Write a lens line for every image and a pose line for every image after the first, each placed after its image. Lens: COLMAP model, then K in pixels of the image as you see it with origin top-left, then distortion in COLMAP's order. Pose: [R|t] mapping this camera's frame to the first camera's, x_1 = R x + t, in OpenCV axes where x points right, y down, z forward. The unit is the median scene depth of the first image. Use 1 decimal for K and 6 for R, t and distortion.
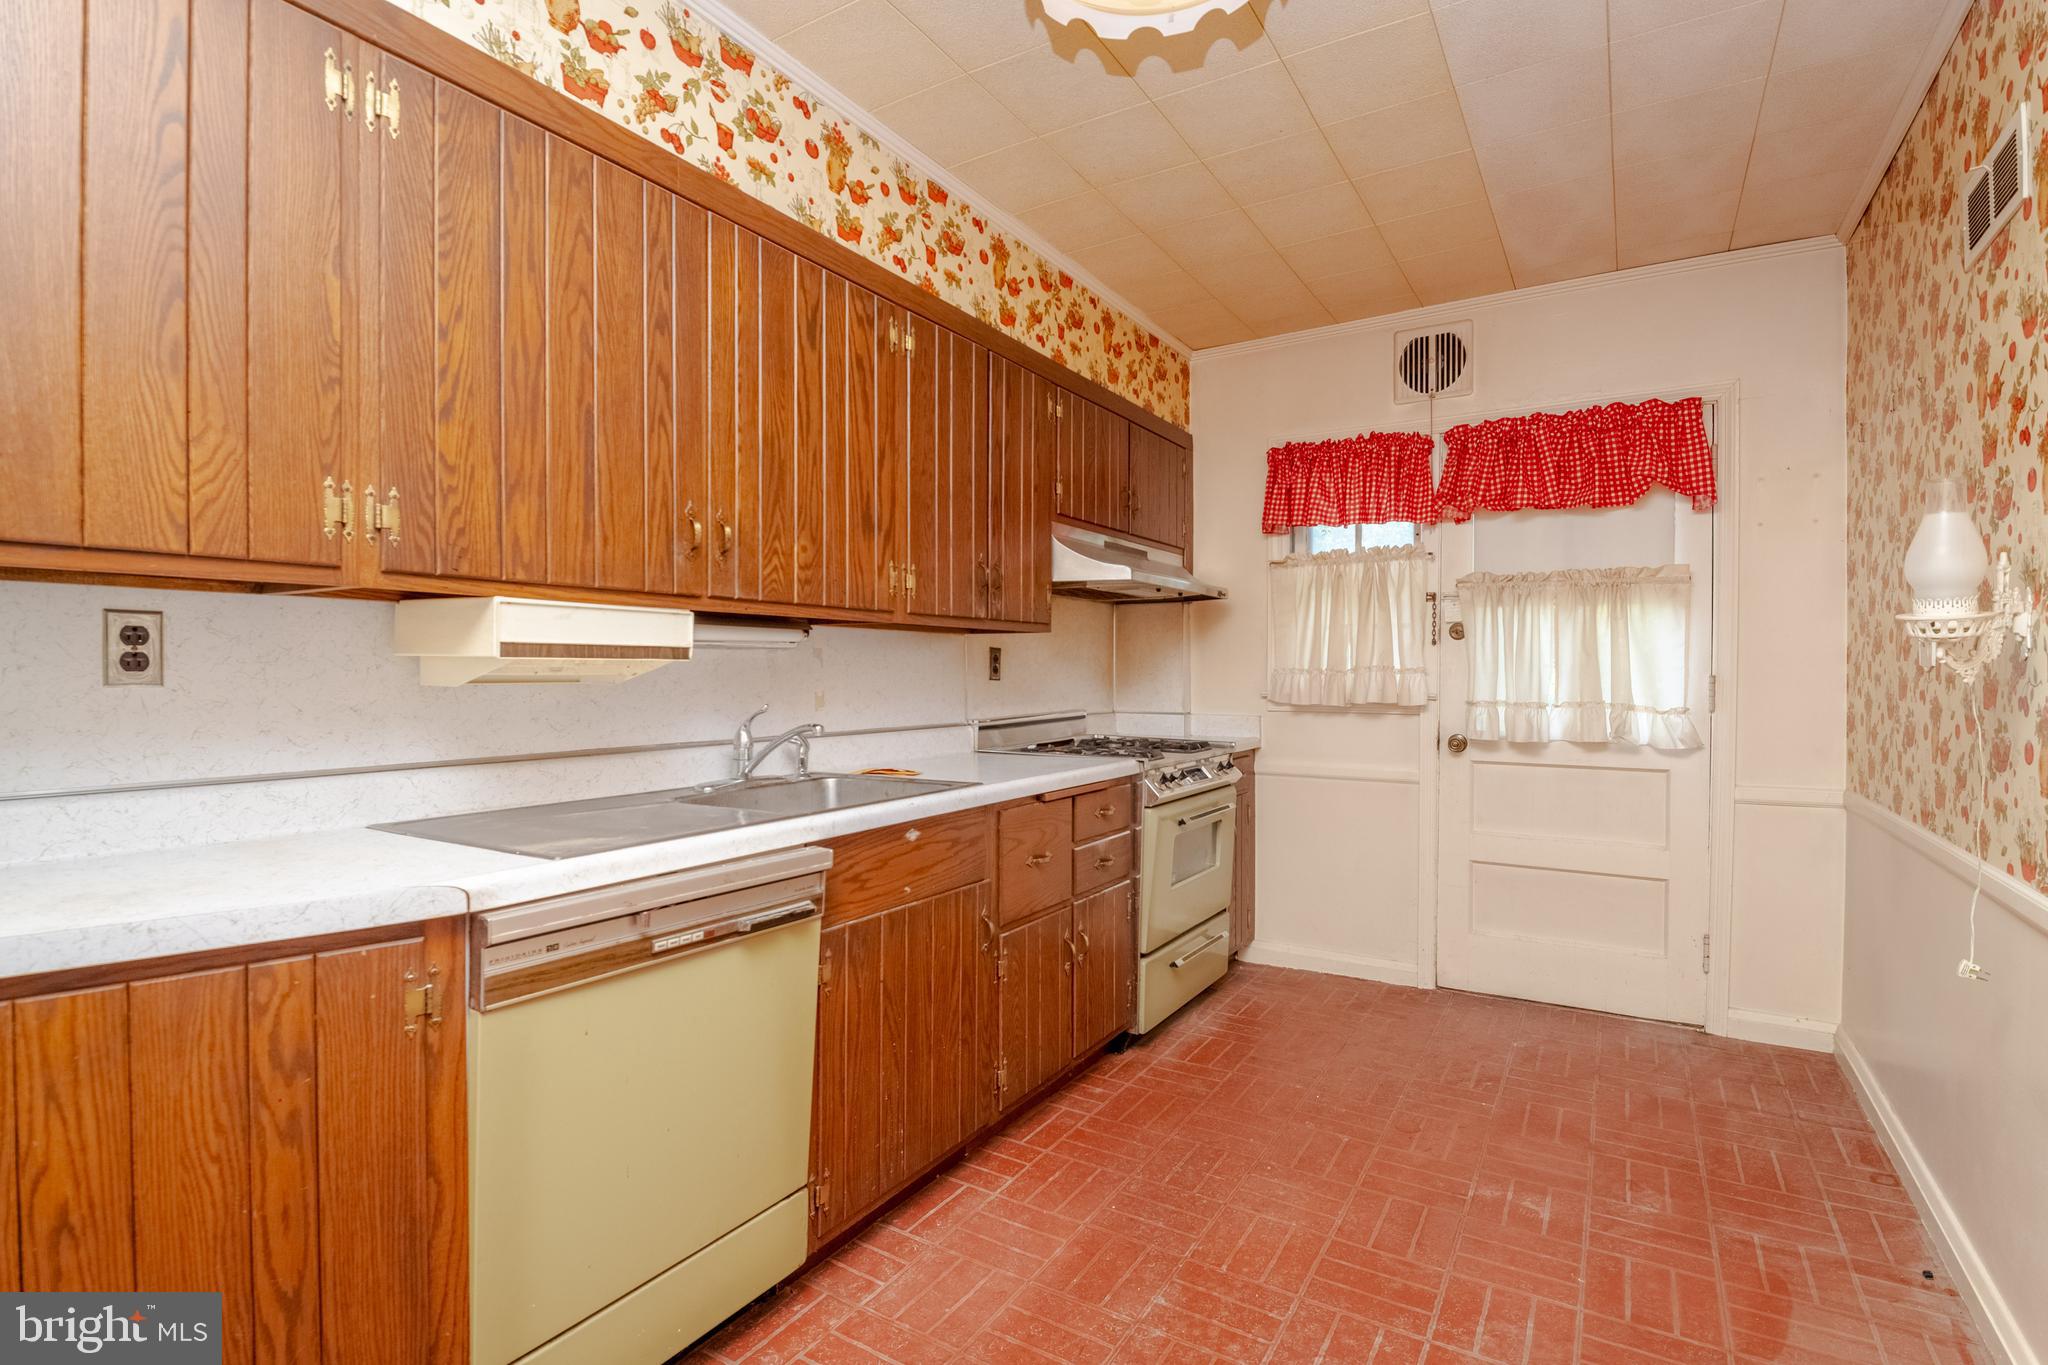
lens RADIAL K [[957.7, 0, 982.1], [0, 957.7, 675.5], [0, 0, 1]] dist [-0.003786, -0.004112]
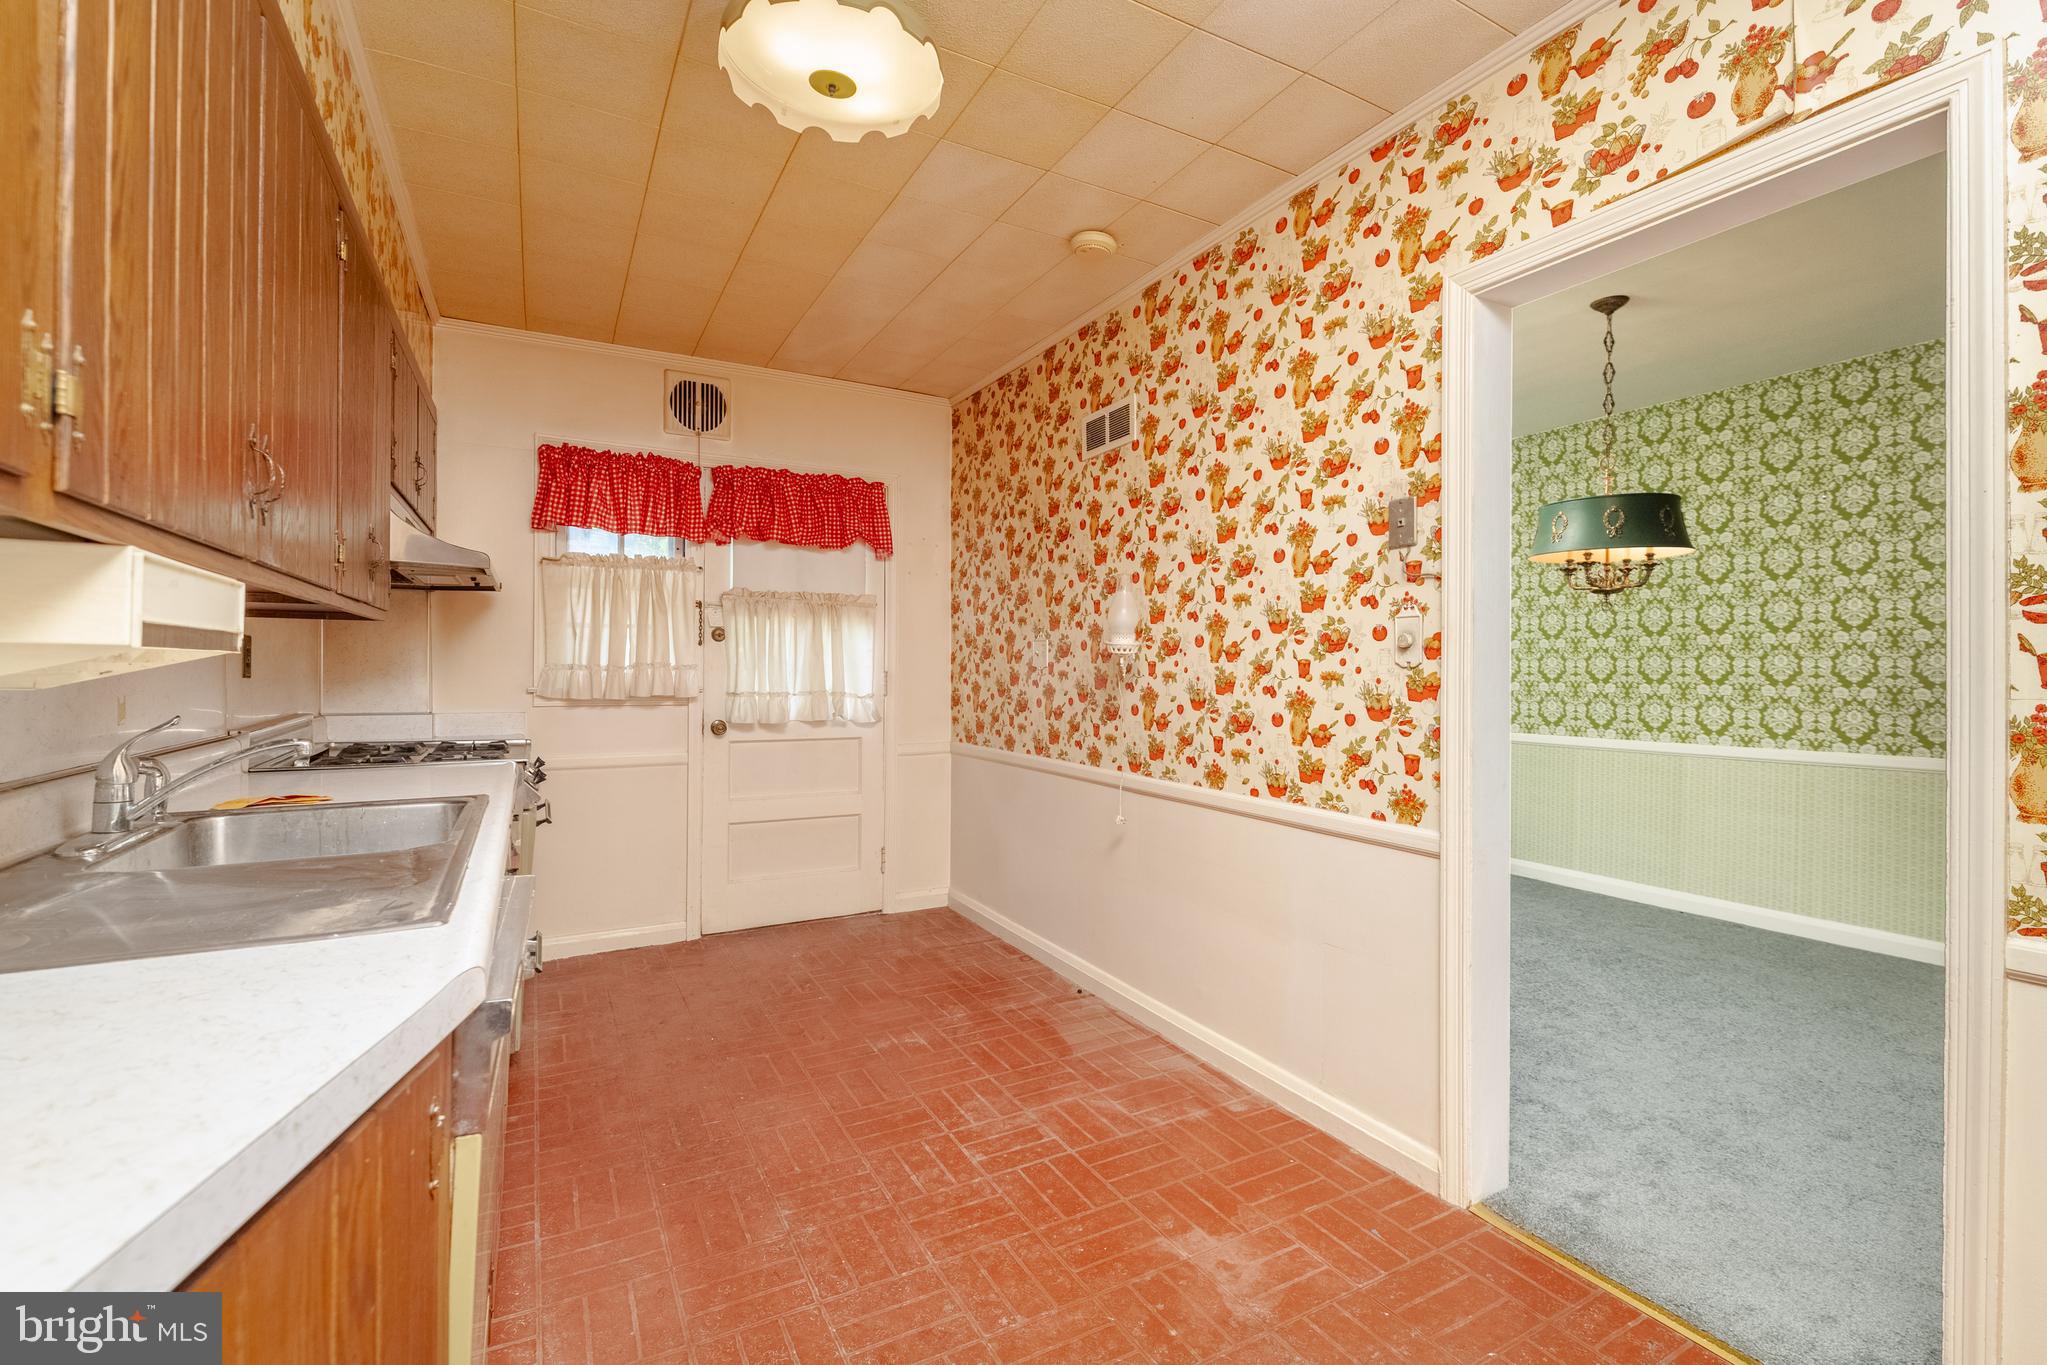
lens RADIAL K [[924.3, 0, 1017.0], [0, 924.3, 660.2], [0, 0, 1]] dist [0.010514, -0.000376]
pose [[0.493499, 0.009569, 0.869694, -0.375483], [-0.001675, 0.999948, -0.010051, -0.002851], [-0.869745, 0.003503, 0.493489, 0.111638]]
